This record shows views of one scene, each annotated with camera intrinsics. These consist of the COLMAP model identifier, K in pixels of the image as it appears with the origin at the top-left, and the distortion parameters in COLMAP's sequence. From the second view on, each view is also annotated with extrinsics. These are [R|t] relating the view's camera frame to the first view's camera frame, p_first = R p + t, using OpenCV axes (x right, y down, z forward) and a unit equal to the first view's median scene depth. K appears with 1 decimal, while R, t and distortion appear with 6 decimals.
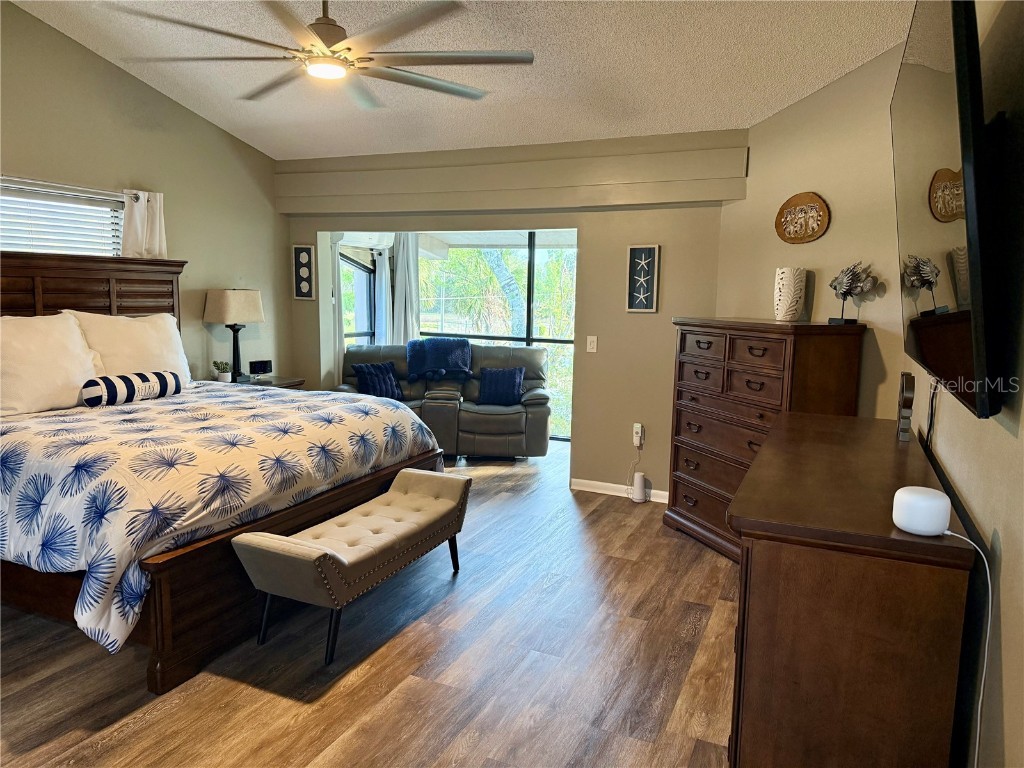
lens RADIAL K [[710.7, 0, 513.1], [0, 710.7, 386.8], [0, 0, 1]] dist [0.116757, -0.150690]
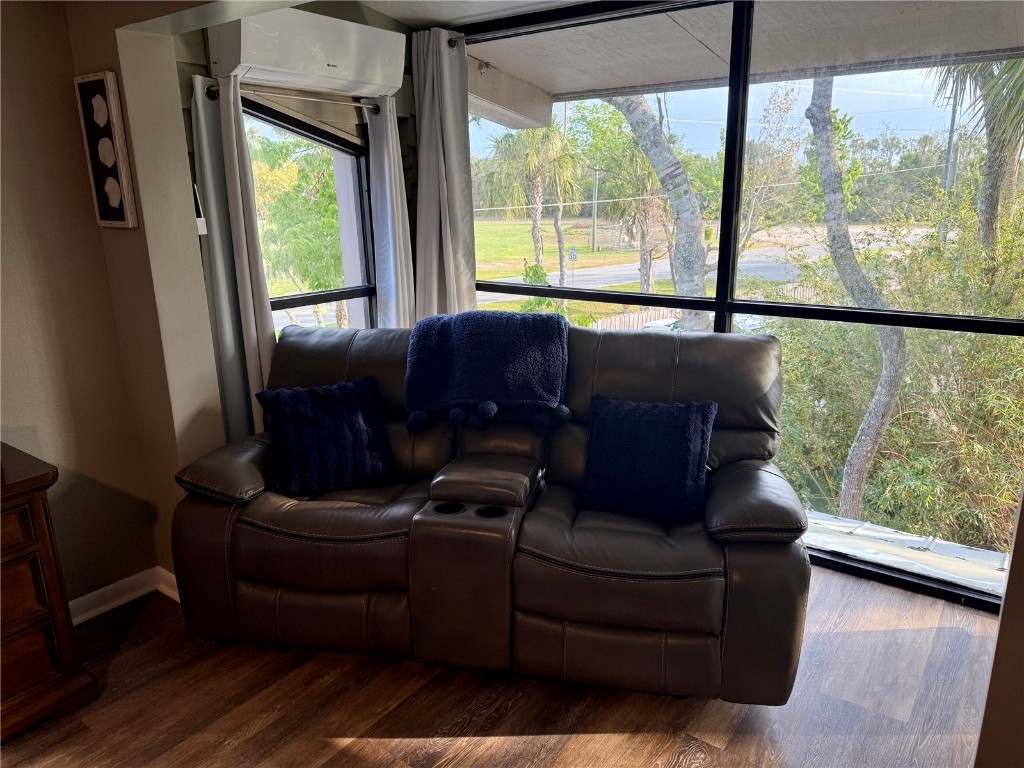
lens RADIAL K [[730.3, 0, 512.0], [0, 730.3, 384.0], [0, 0, 1]] dist [0.066322, -0.158053]
pose [[0.977175, 0.019767, -0.211515, -0.009697], [0.005766, 0.992827, 0.119419, -0.131491], [0.212358, -0.117912, 0.970052, 1.029980]]
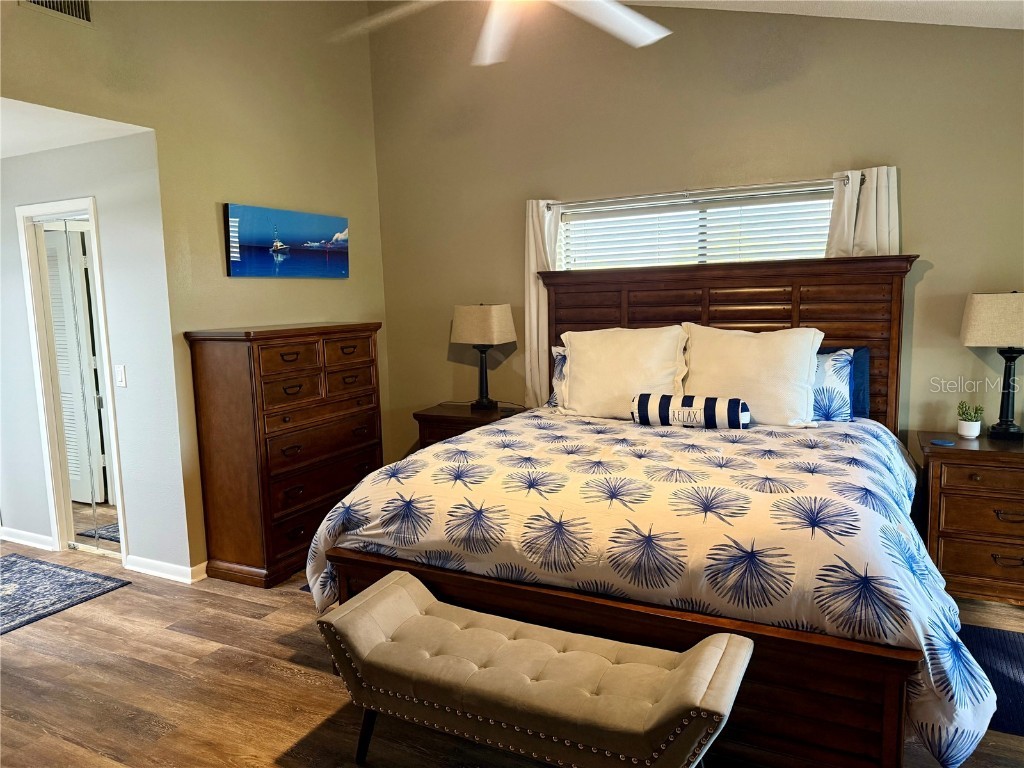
lens RADIAL K [[710.7, 0, 513.1], [0, 710.7, 386.8], [0, 0, 1]] dist [0.116757, -0.150690]
pose [[-0.049424, 0.110255, -0.992674, 0.359691], [-0.109781, 0.987267, 0.115120, -0.107007], [0.992726, 0.114666, -0.036691, 0.826989]]
